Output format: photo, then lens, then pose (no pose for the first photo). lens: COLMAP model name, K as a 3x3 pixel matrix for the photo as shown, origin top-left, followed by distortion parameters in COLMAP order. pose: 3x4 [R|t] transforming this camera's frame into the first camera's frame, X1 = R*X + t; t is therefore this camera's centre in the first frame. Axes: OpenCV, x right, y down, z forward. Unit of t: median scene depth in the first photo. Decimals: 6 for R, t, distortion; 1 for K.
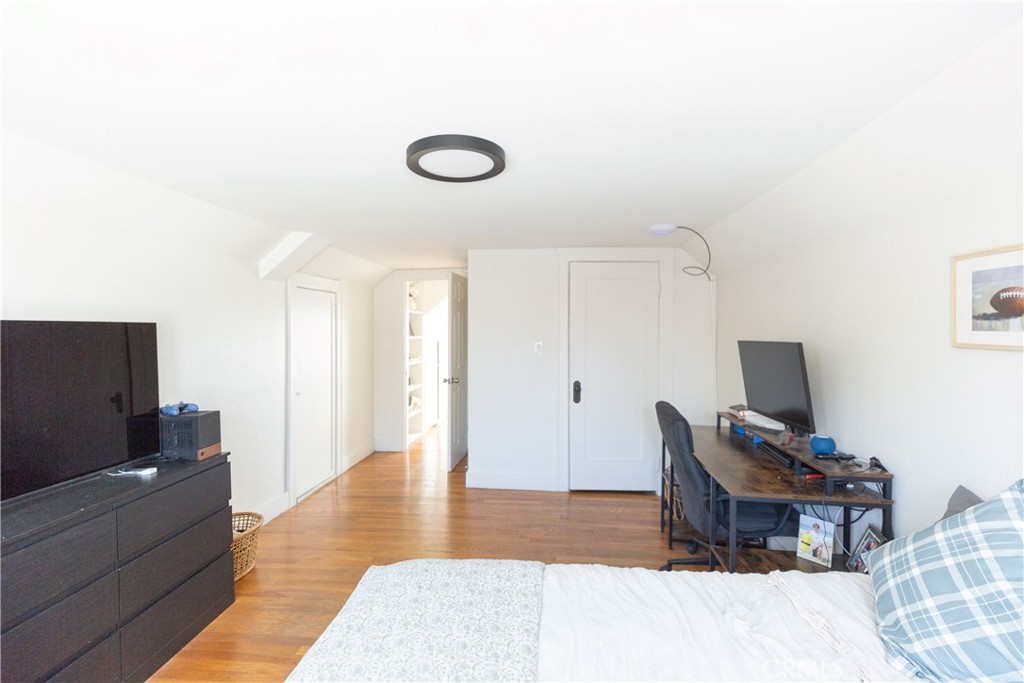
lens RADIAL K [[464.7, 0, 509.1], [0, 464.7, 337.9], [0, 0, 1]] dist [0.004538, 0.000557]
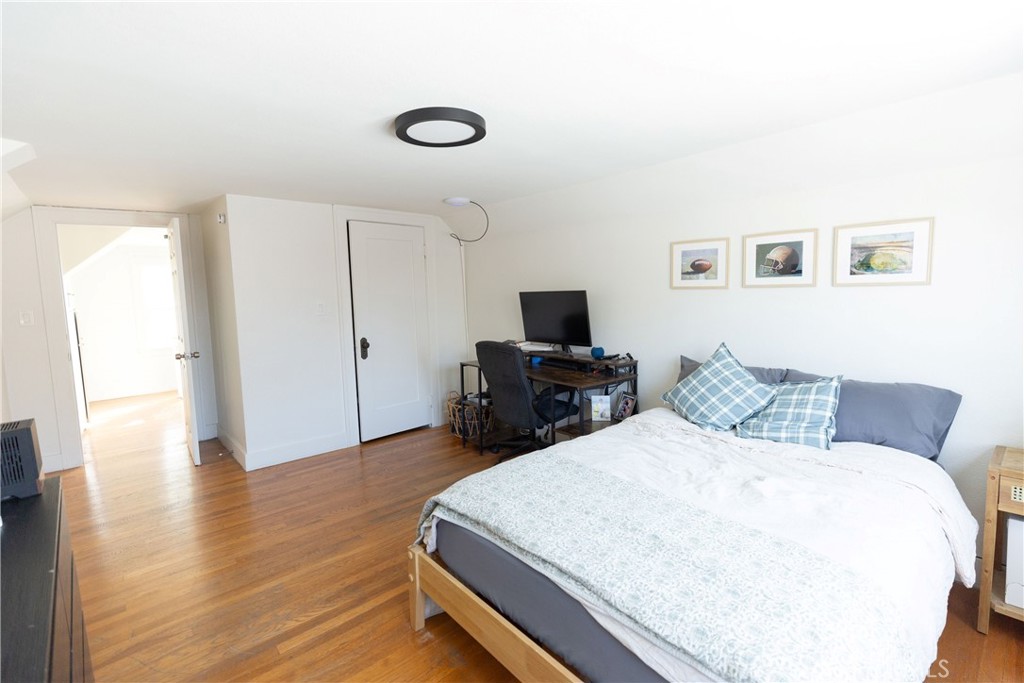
lens RADIAL K [[464.7, 0, 506.6], [0, 464.7, 344.7], [0, 0, 1]] dist [0.004538, 0.000557]
pose [[0.680792, -0.100024, 0.725615, -0.644010], [0.033961, 0.993877, 0.105141, 0.016007], [-0.731689, -0.046937, 0.680021, 0.101328]]
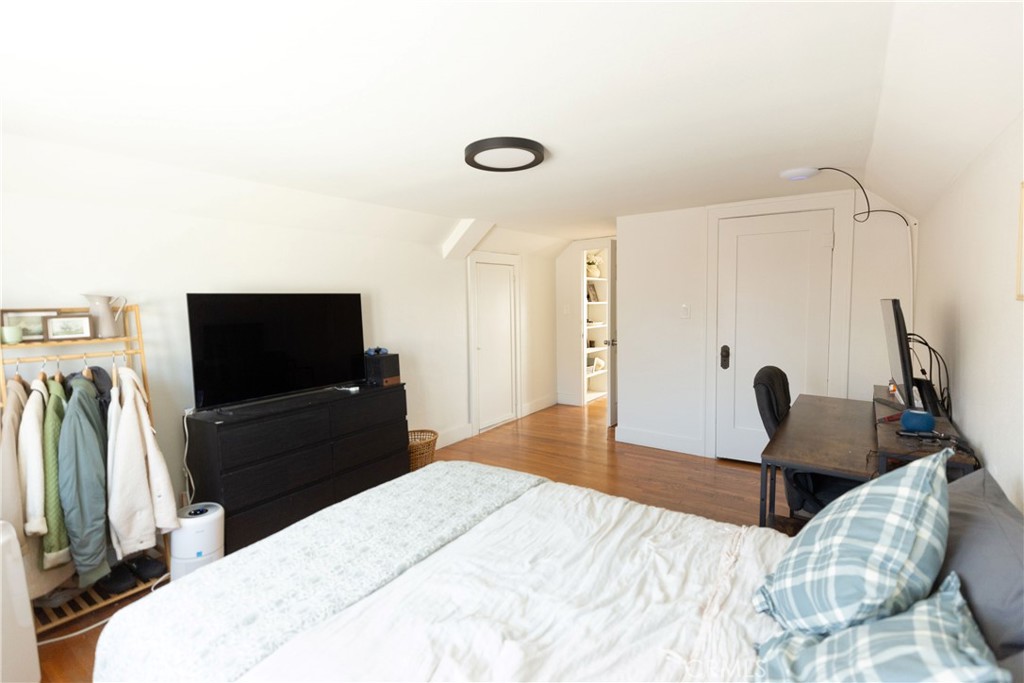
lens RADIAL K [[464.7, 0, 511.6], [0, 464.7, 340.9], [0, 0, 1]] dist [0.004538, 0.000557]
pose [[0.866005, 0.027629, -0.499271, 0.401049], [0.010160, 0.997294, 0.072812, 0.015149], [0.499932, -0.068129, 0.863381, -0.065798]]
